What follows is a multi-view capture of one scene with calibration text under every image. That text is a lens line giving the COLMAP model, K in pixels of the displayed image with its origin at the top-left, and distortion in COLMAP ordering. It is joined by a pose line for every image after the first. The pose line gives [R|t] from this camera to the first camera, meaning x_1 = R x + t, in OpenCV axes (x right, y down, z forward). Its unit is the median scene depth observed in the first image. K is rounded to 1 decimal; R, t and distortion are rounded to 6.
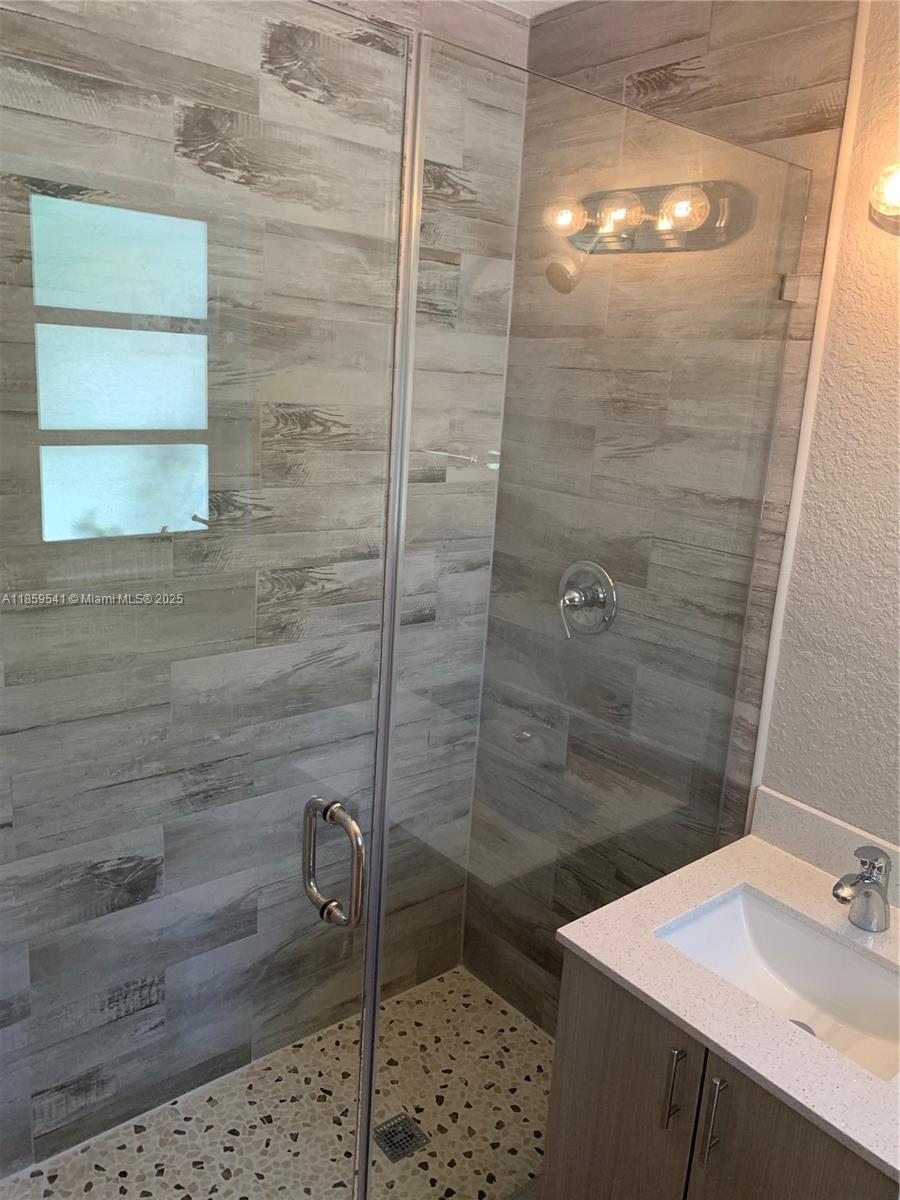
lens RADIAL K [[917.6, 0, 442.2], [0, 917.6, 614.7], [0, 0, 1]] dist [0.054306, -0.059949]
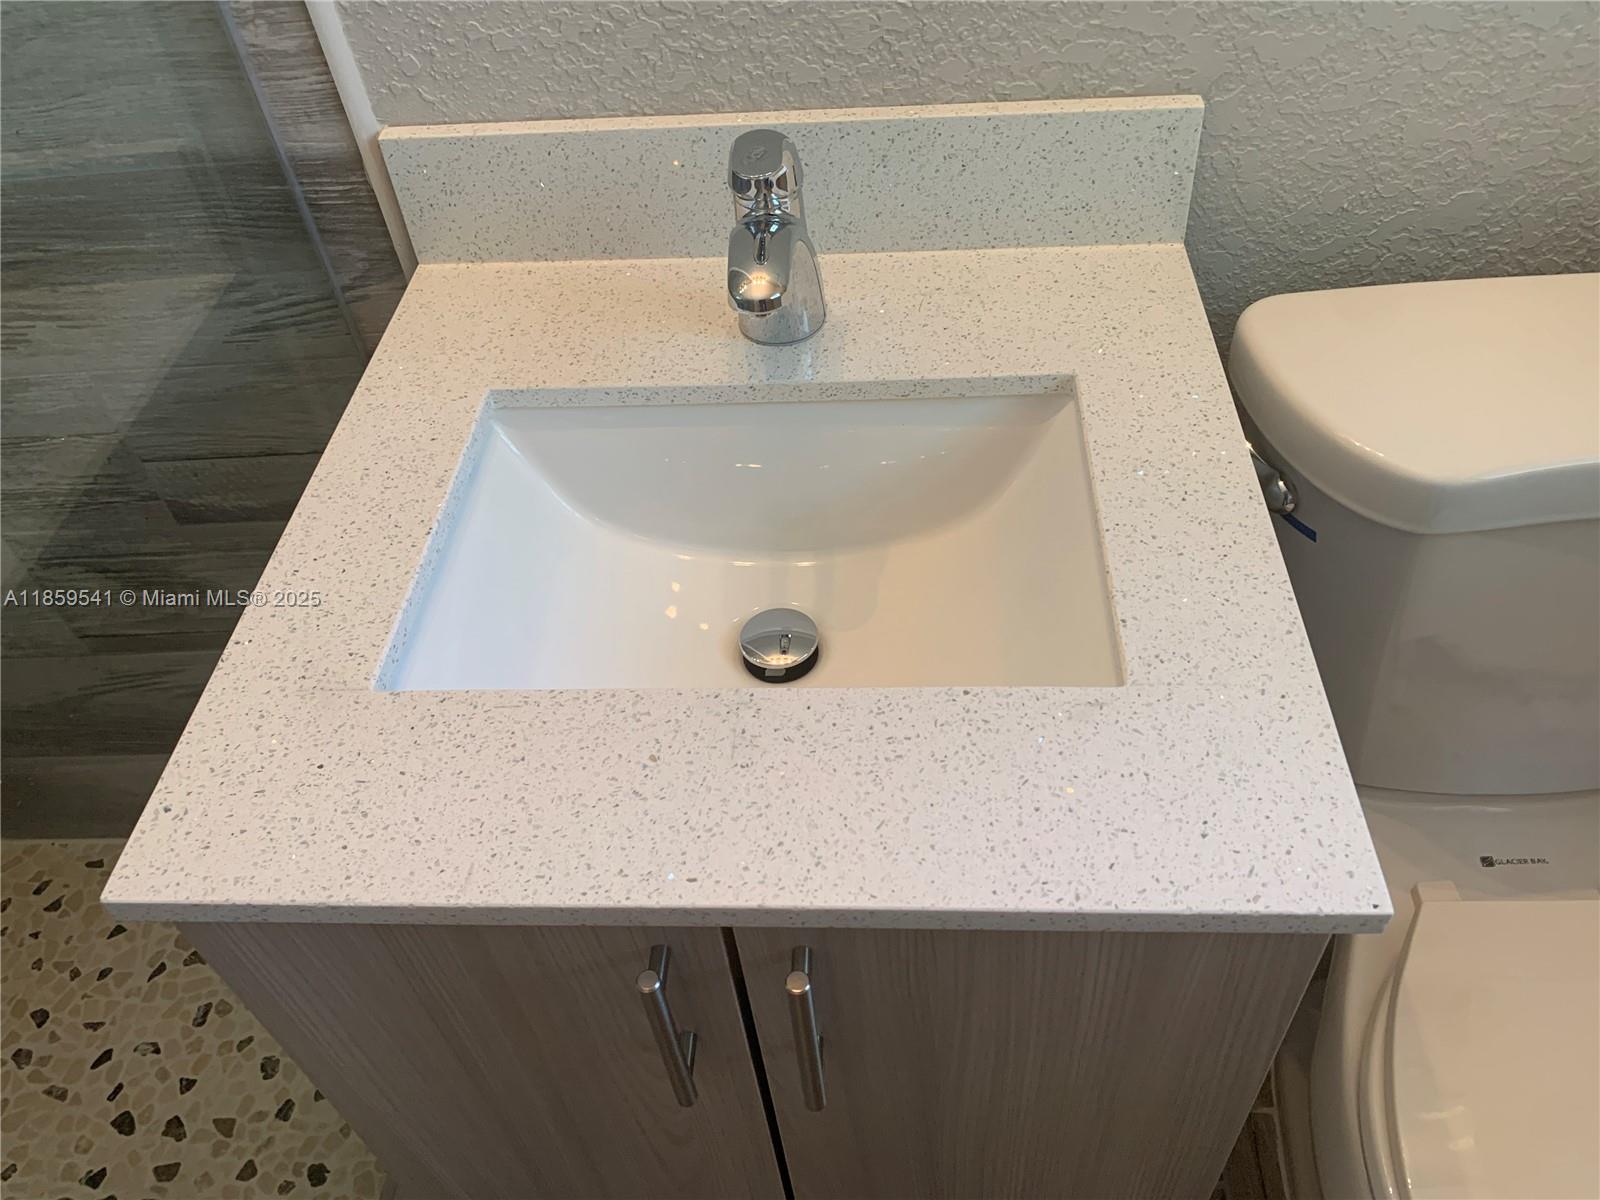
lens RADIAL K [[1216.3, 0, 800.4], [0, 1216.3, 594.0], [0, 0, 1]] dist [0.005435, -0.008604]
pose [[0.660439, -0.602458, 0.448180, 0.115932], [0.304237, 0.760384, 0.573808, 0.089712], [-0.686484, -0.242612, 0.685477, 0.463871]]
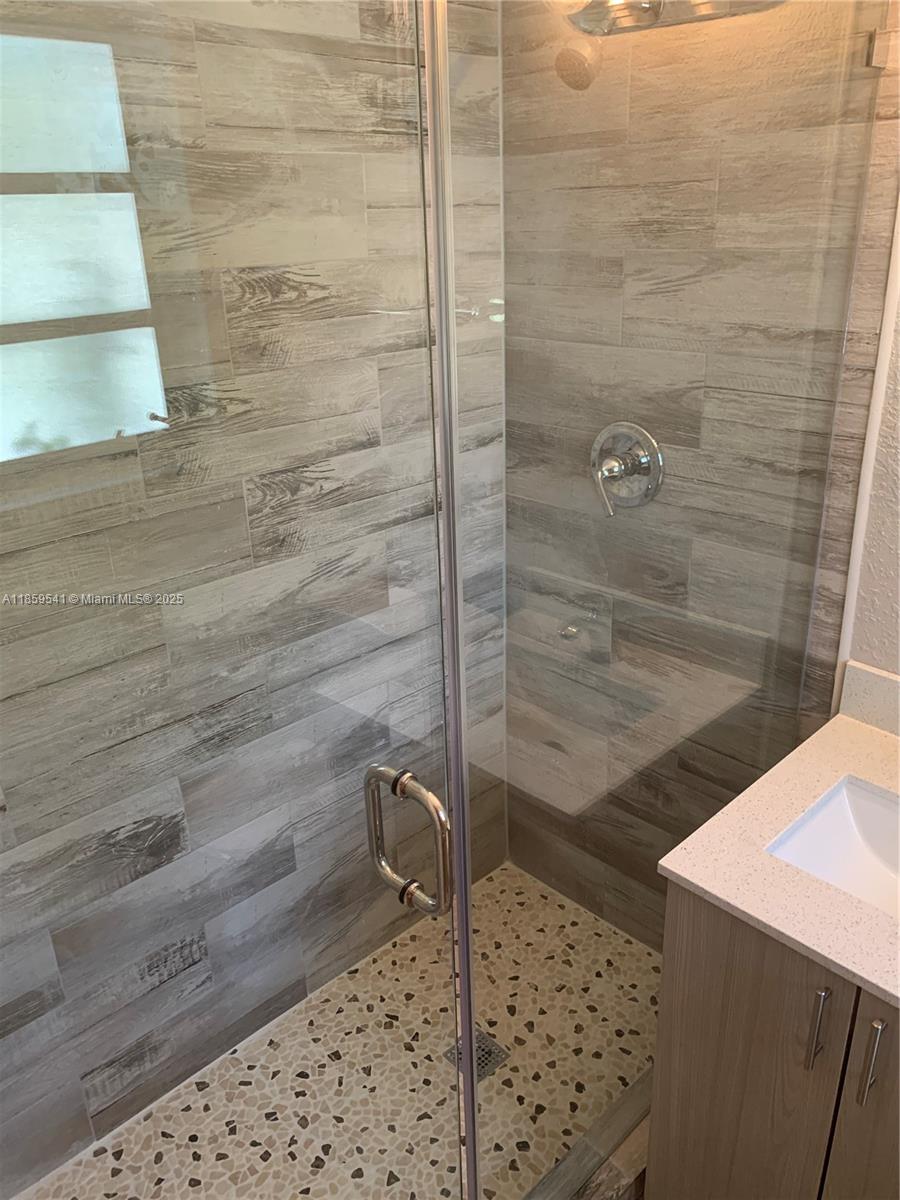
lens RADIAL K [[914.1, 0, 453.4], [0, 914.1, 607.8], [0, 0, 1]] dist [0.019405, -0.009264]
pose [[0.992420, -0.116293, 0.039734, -0.056668], [0.109105, 0.982550, 0.150638, -0.035458], [-0.056559, -0.145160, 0.987790, 0.143022]]
